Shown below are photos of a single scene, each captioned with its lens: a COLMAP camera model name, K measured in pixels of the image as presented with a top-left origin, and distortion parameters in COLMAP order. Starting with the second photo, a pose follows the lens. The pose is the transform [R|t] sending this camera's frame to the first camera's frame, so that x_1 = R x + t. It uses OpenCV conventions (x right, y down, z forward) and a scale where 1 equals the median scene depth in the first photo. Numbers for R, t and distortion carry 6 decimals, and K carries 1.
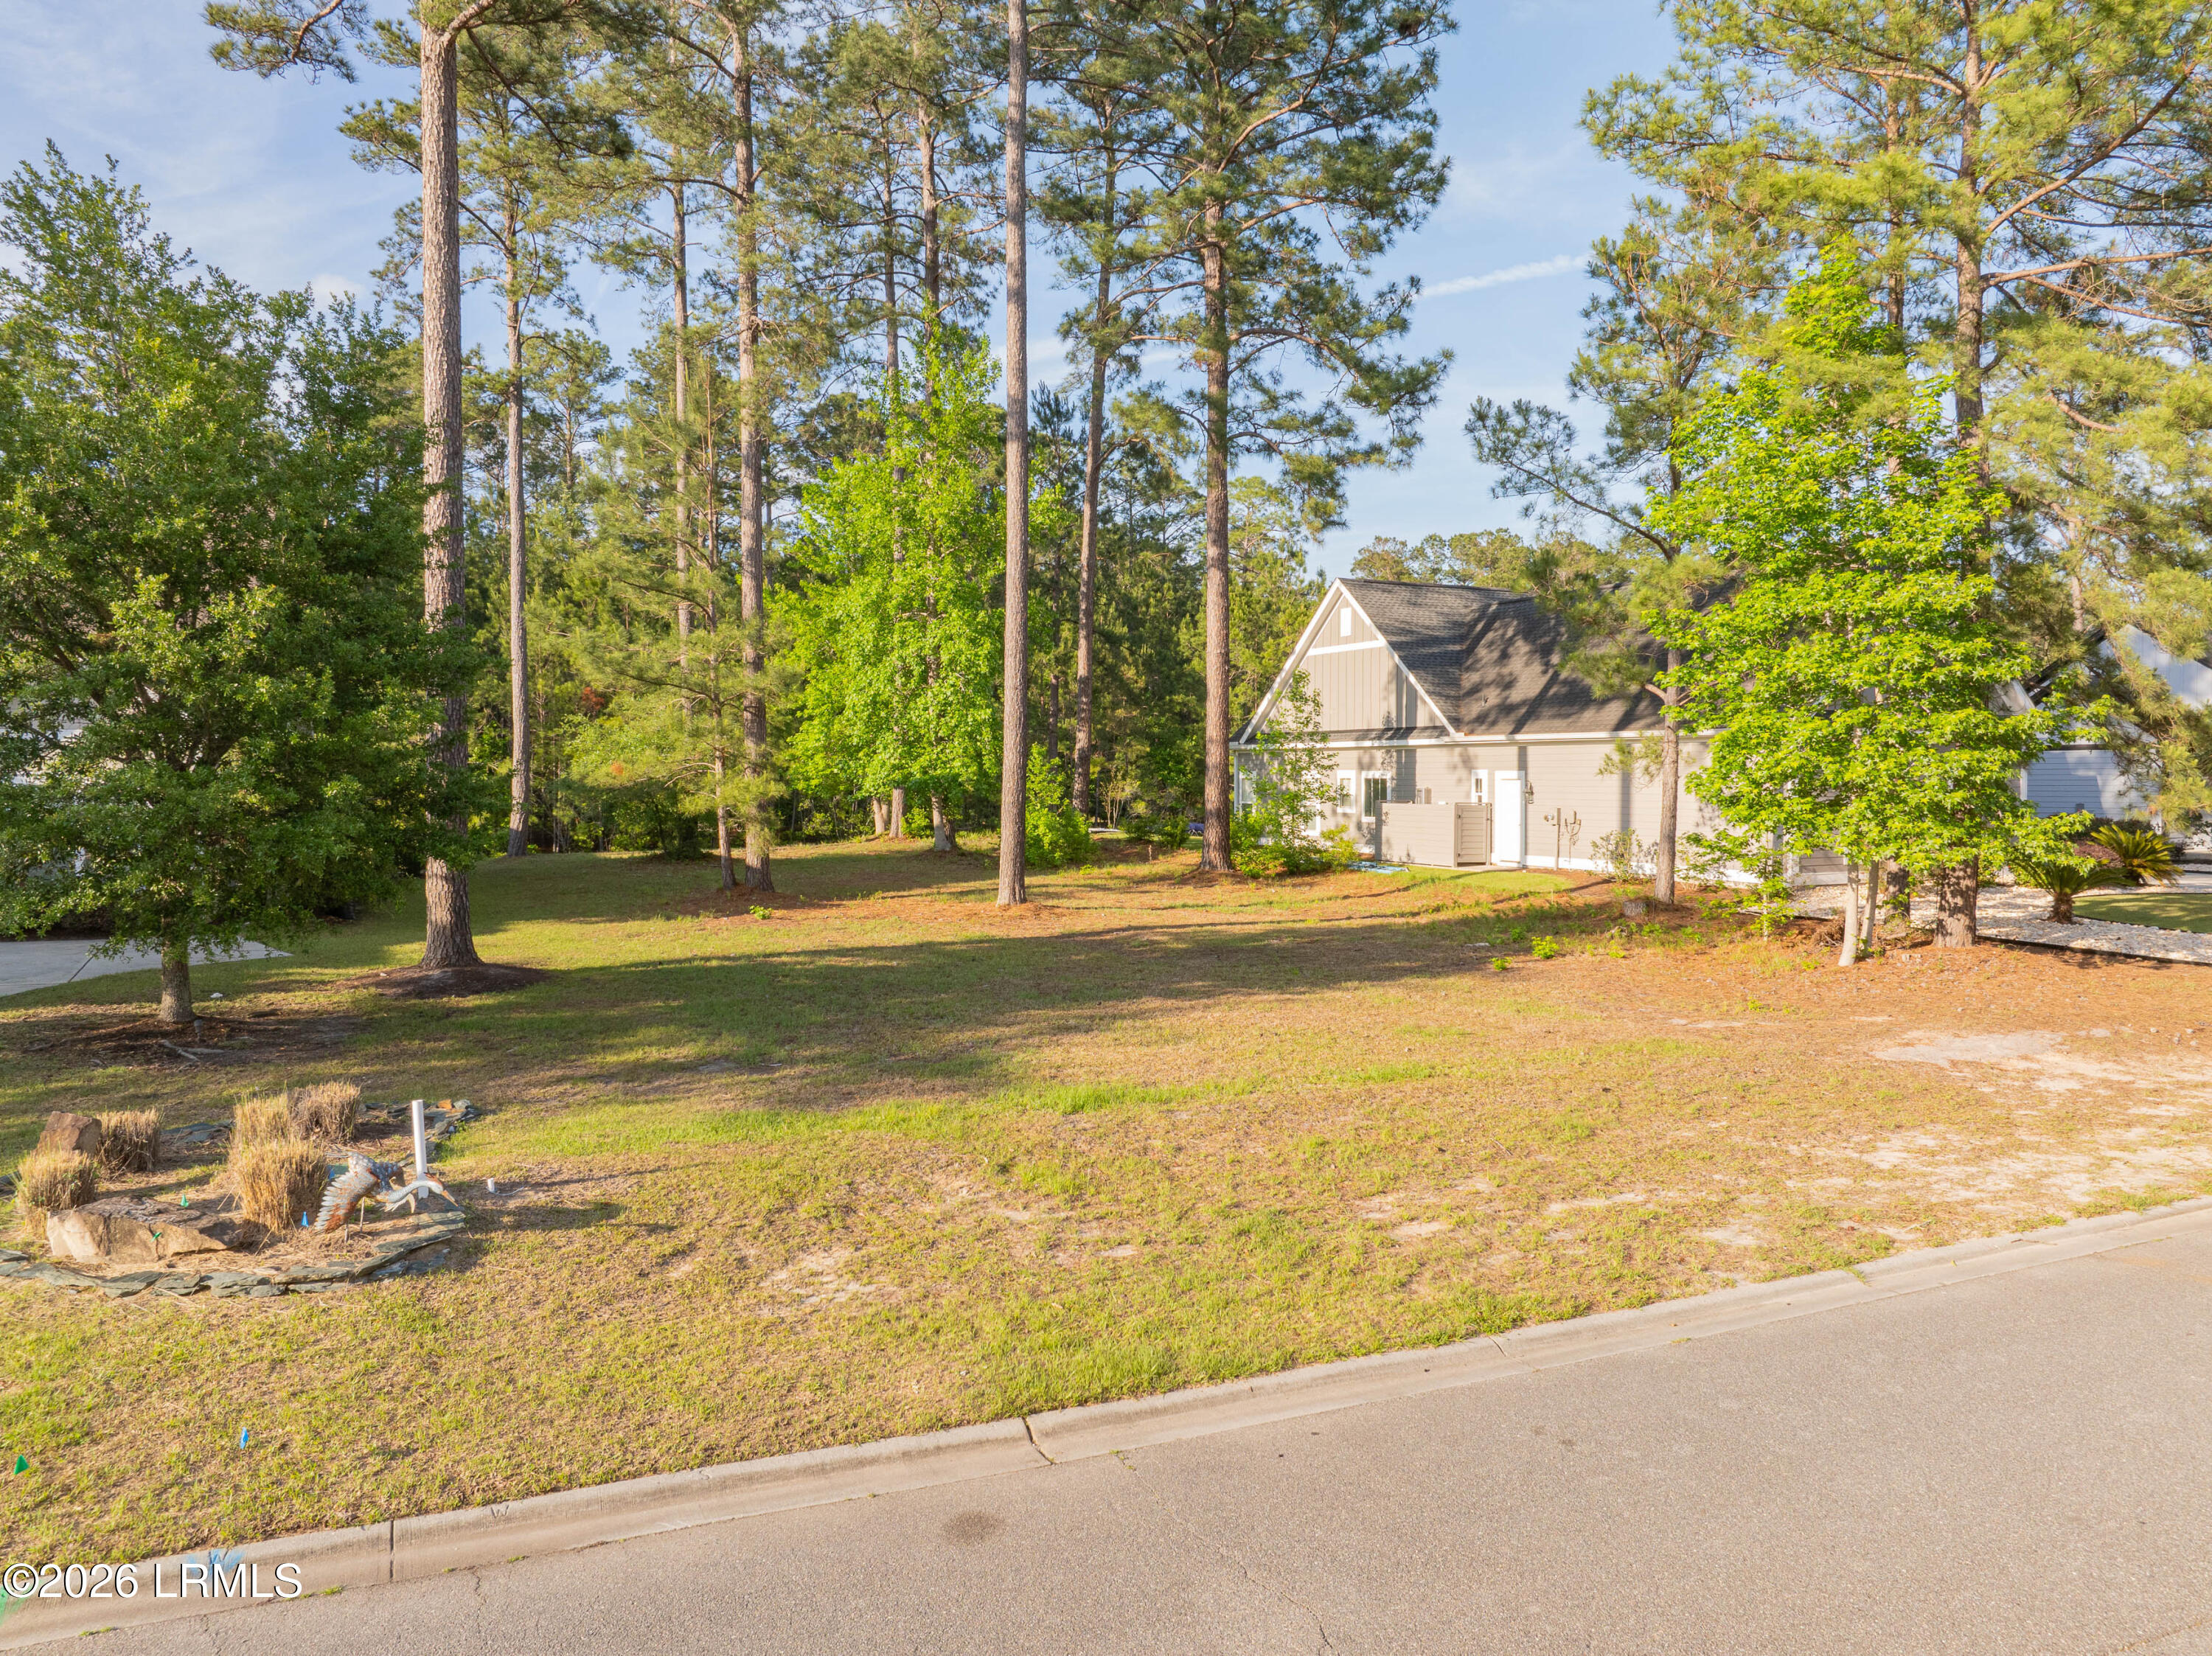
lens RADIAL K [[1550.0, 0, 1109.9], [0, 1550.0, 829.7], [0, 0, 1]] dist [-0.051573, 0.016983]
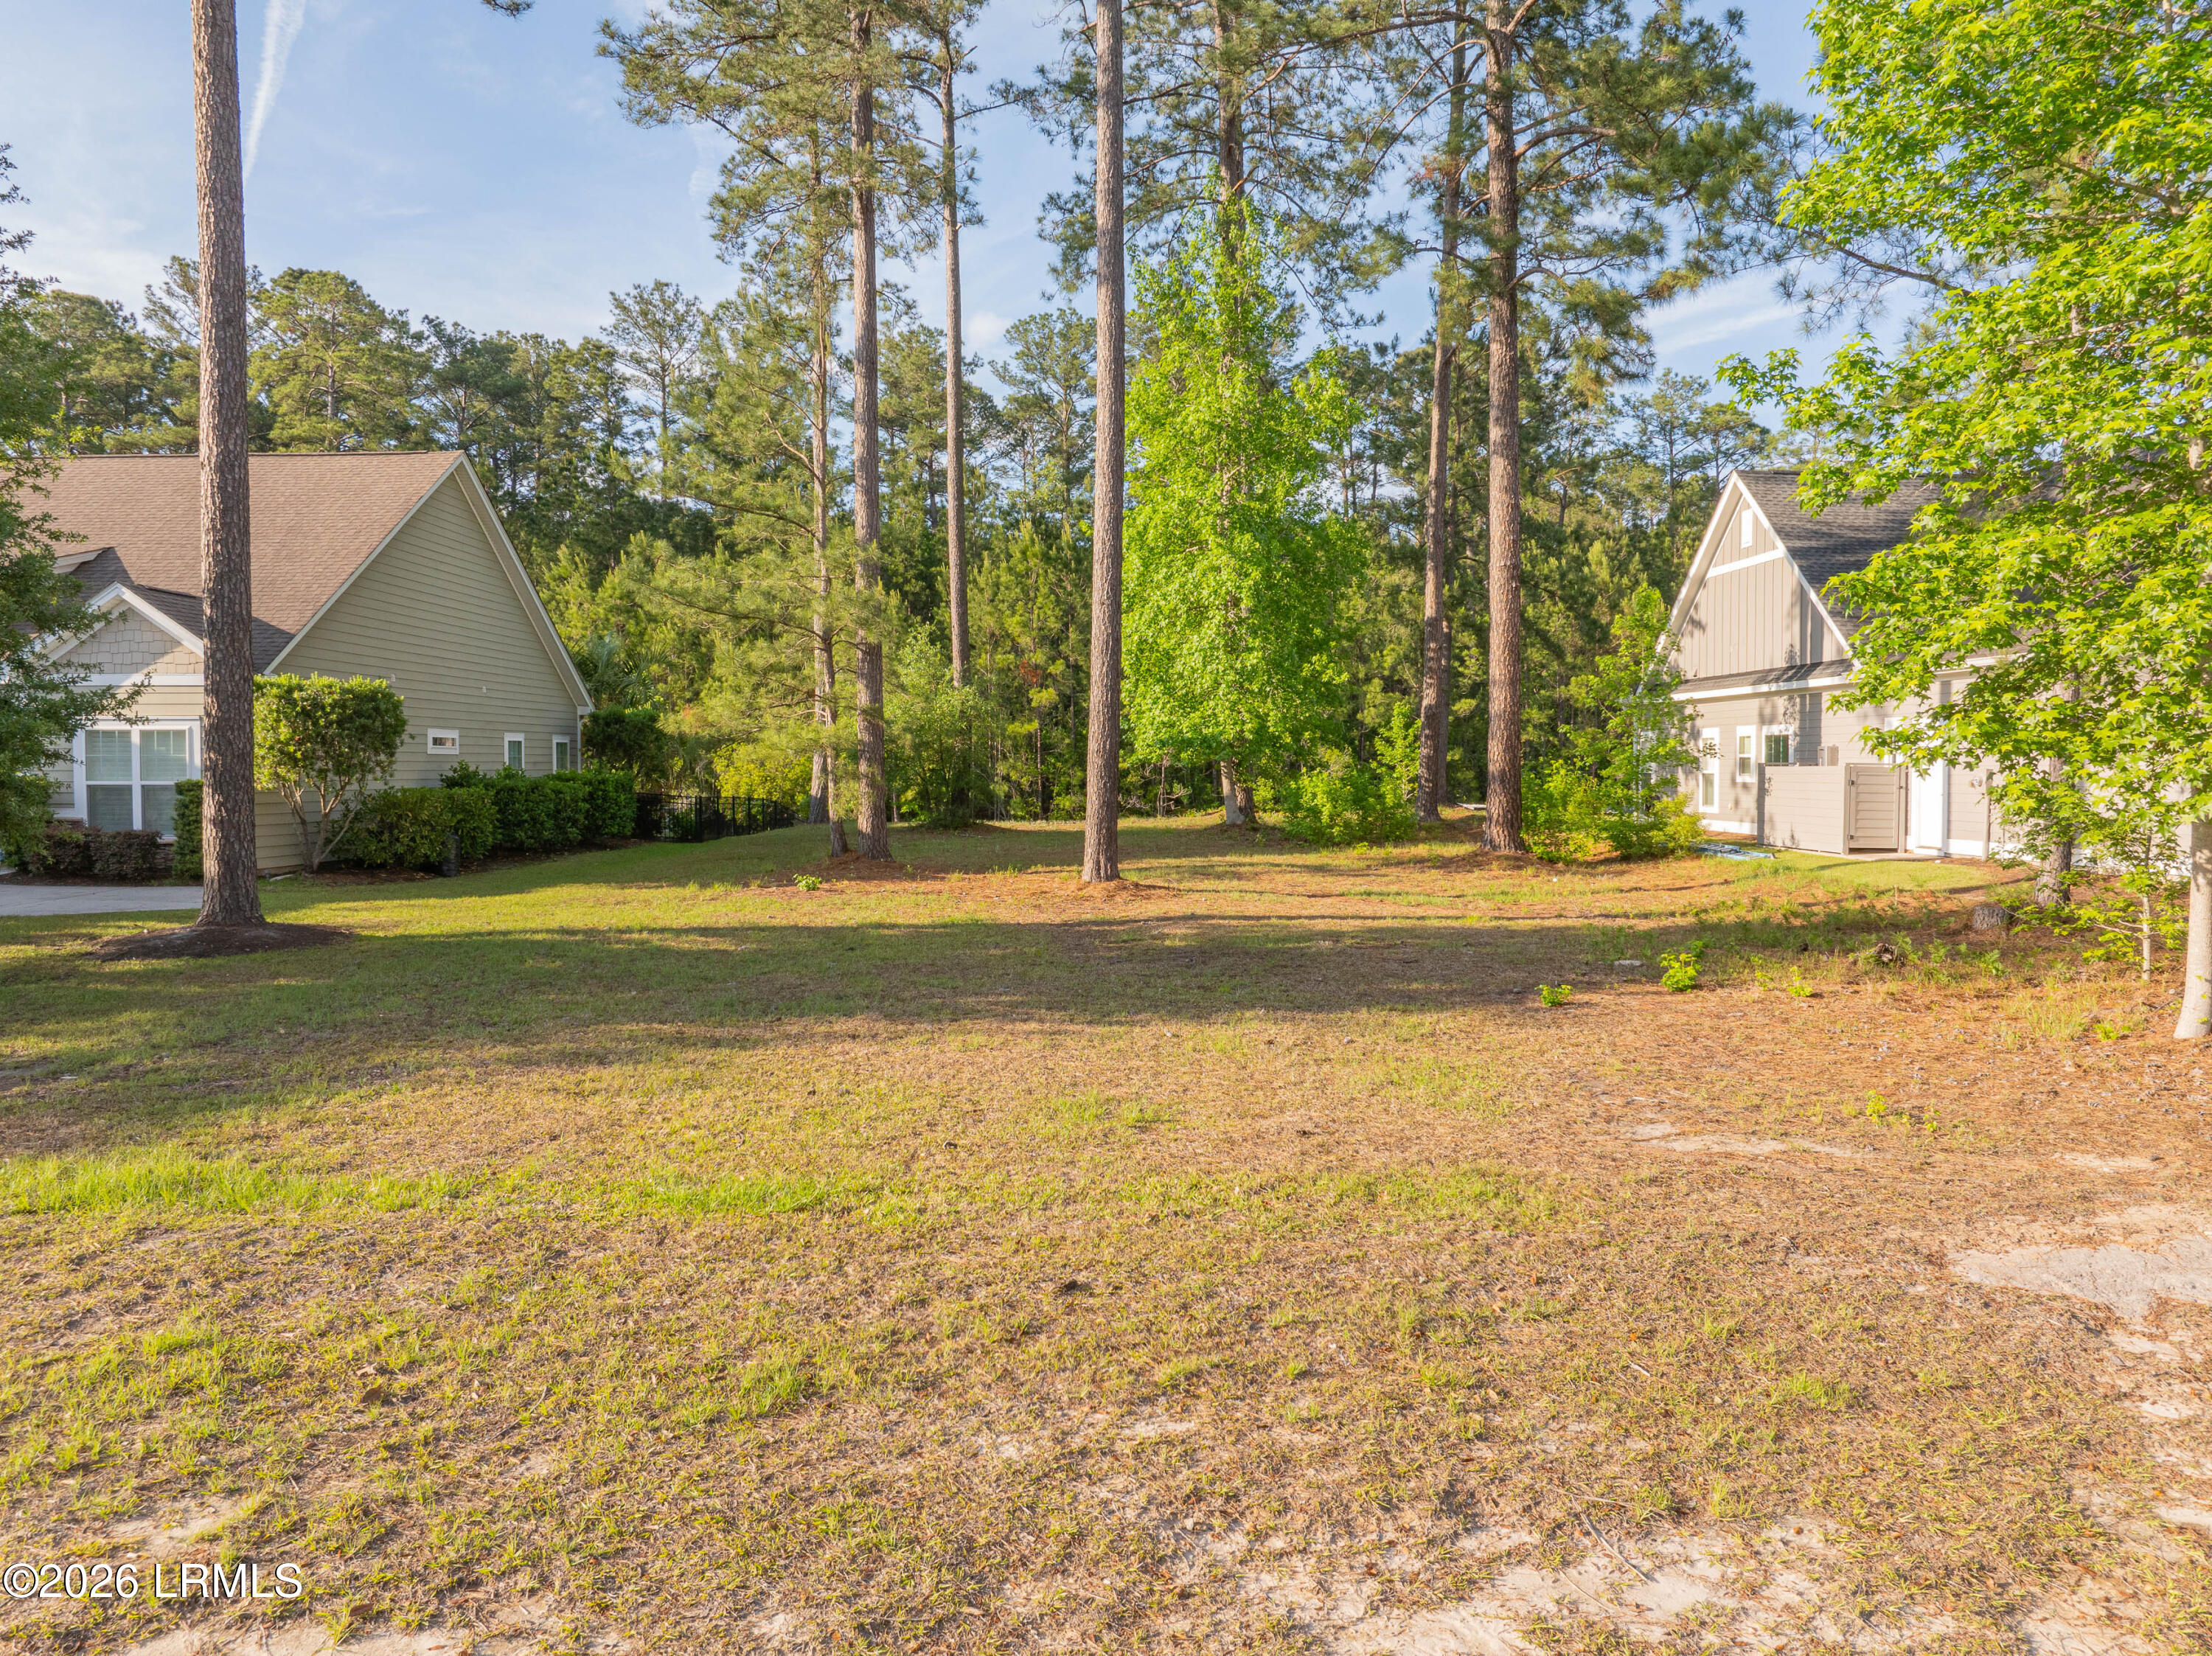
lens RADIAL K [[1550.0, 0, 1120.4], [0, 1550.0, 822.5], [0, 0, 1]] dist [-0.051573, 0.016983]
pose [[0.920572, 0.014641, -0.390297, 0.266915], [-0.014072, 0.999892, 0.004316, 0.015794], [0.390318, 0.001519, 0.920679, 0.309661]]
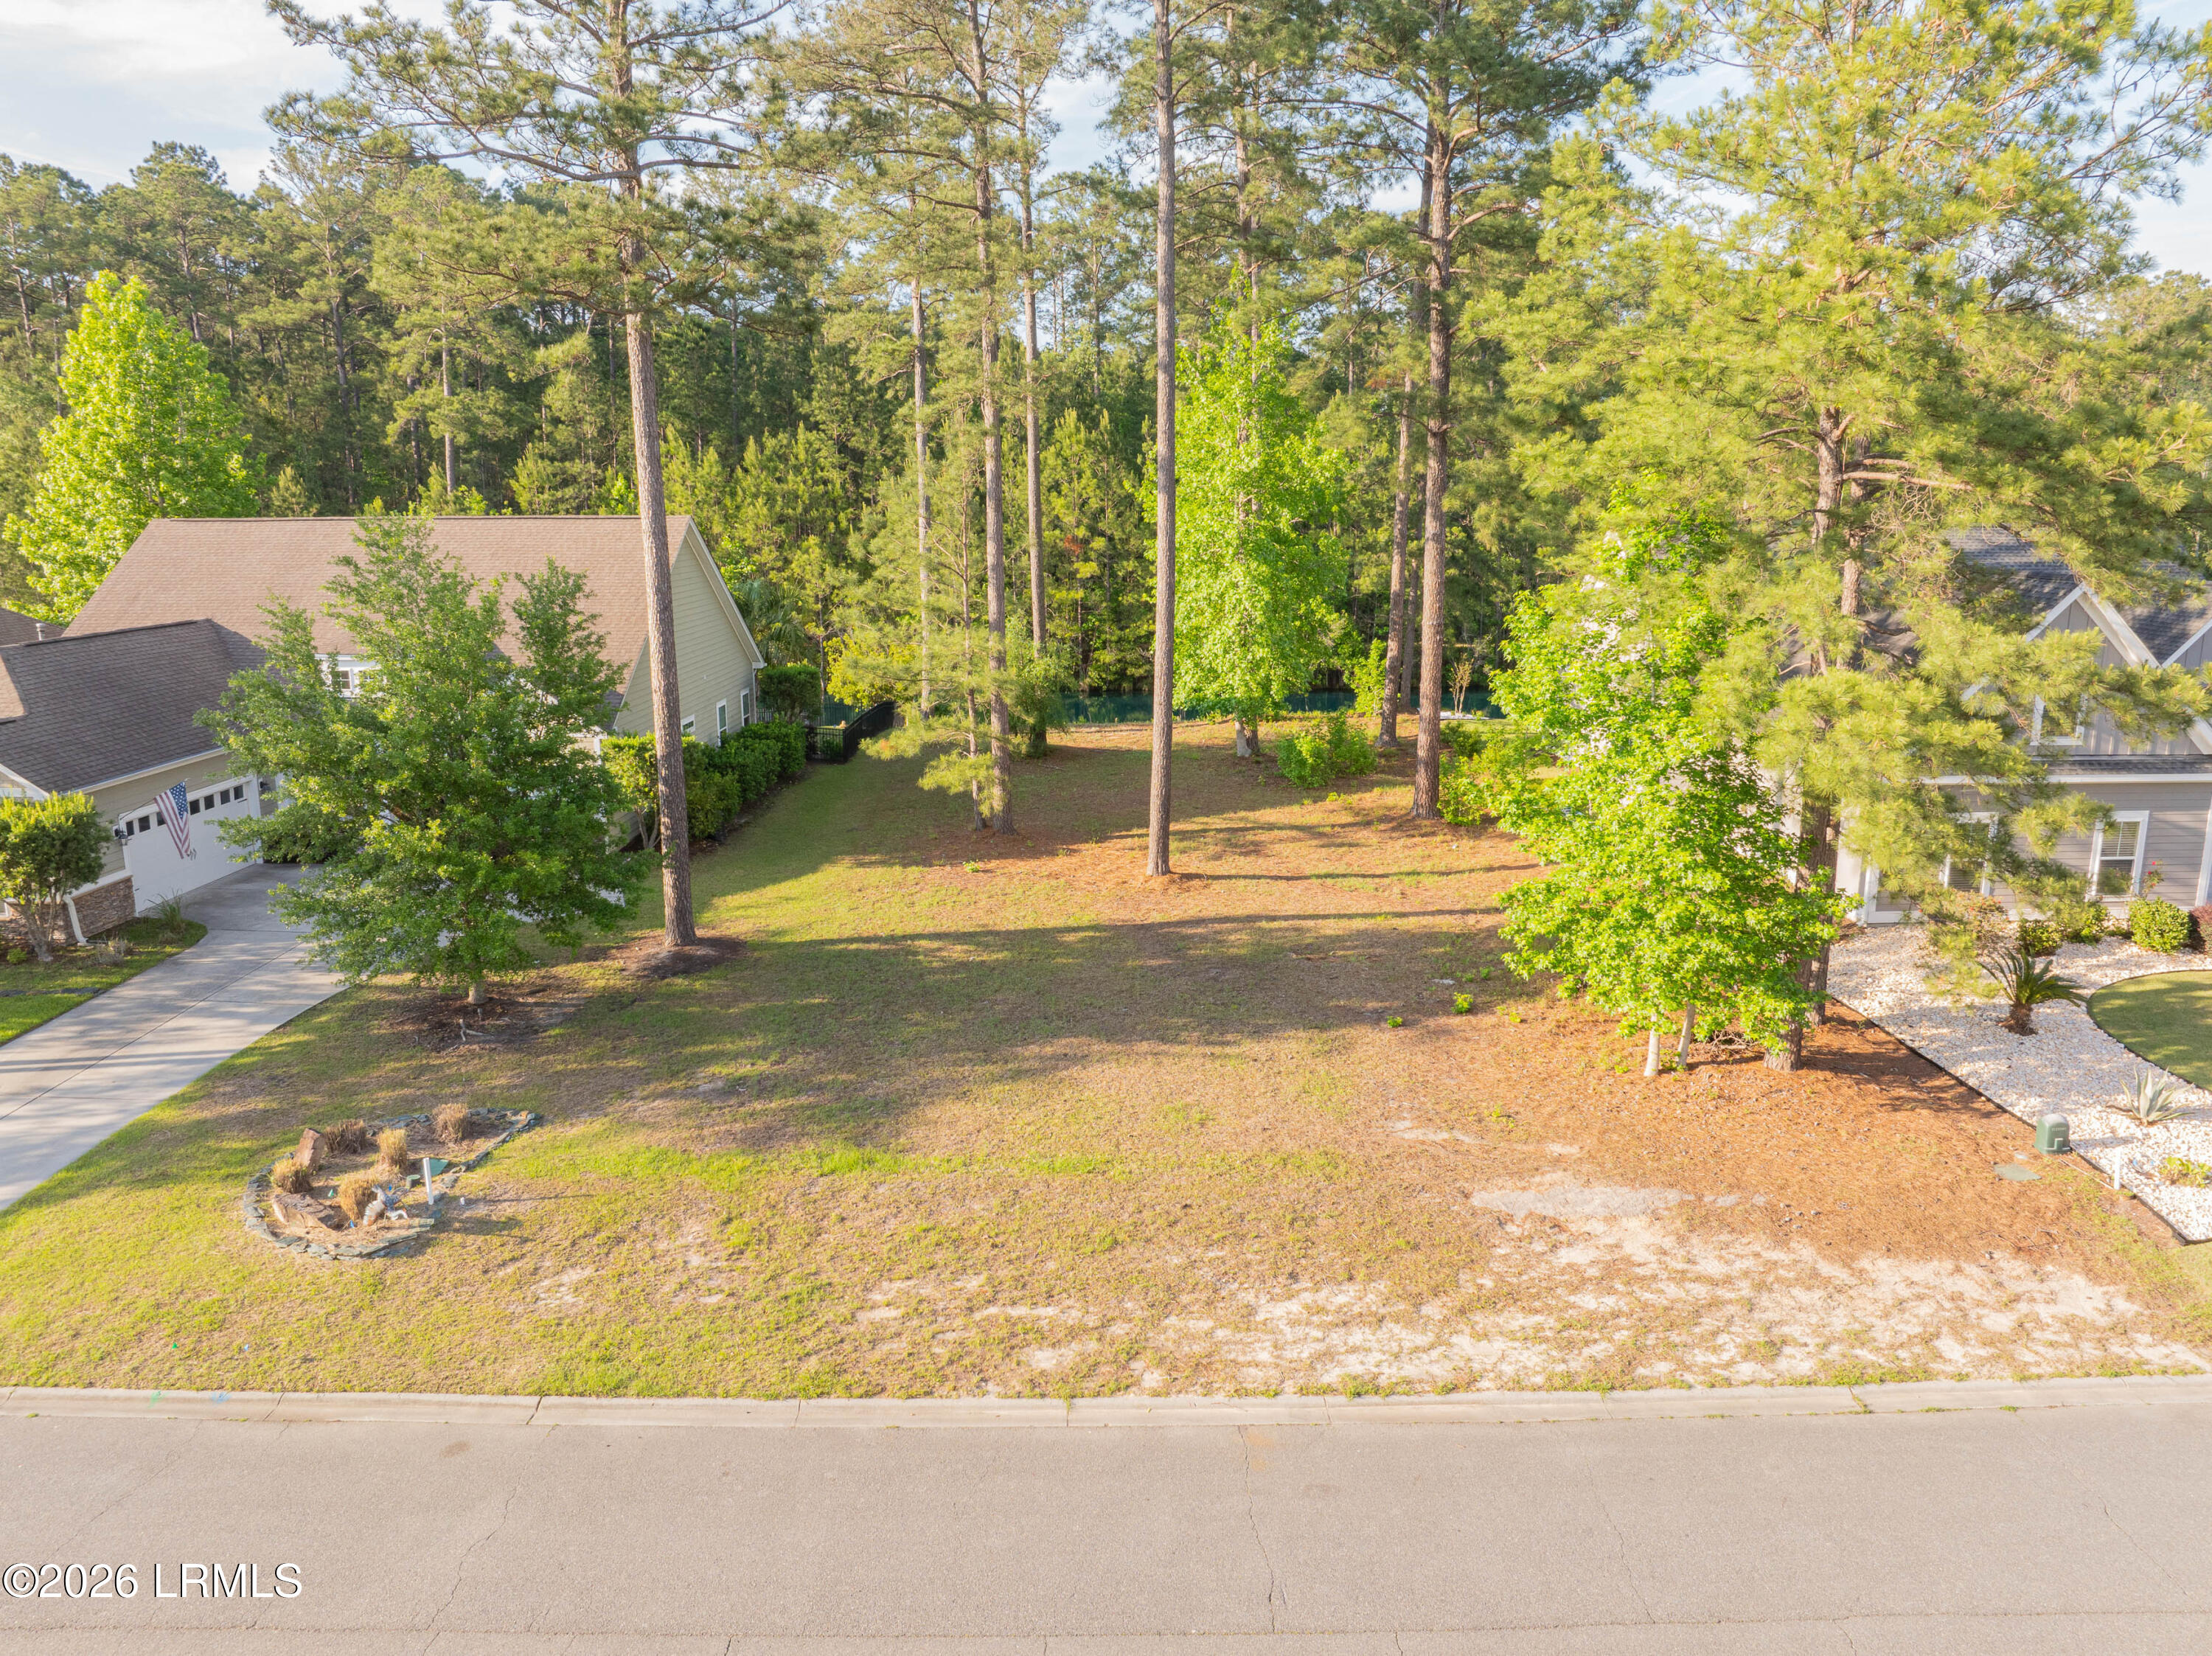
lens RADIAL K [[1550.0, 0, 1115.6], [0, 1550.0, 813.5], [0, 0, 1]] dist [-0.051573, 0.016983]
pose [[0.916569, 0.081984, -0.391382, 0.418915], [-0.012936, 0.984324, 0.175894, -0.235570], [0.399667, -0.156156, 0.903262, -0.146161]]
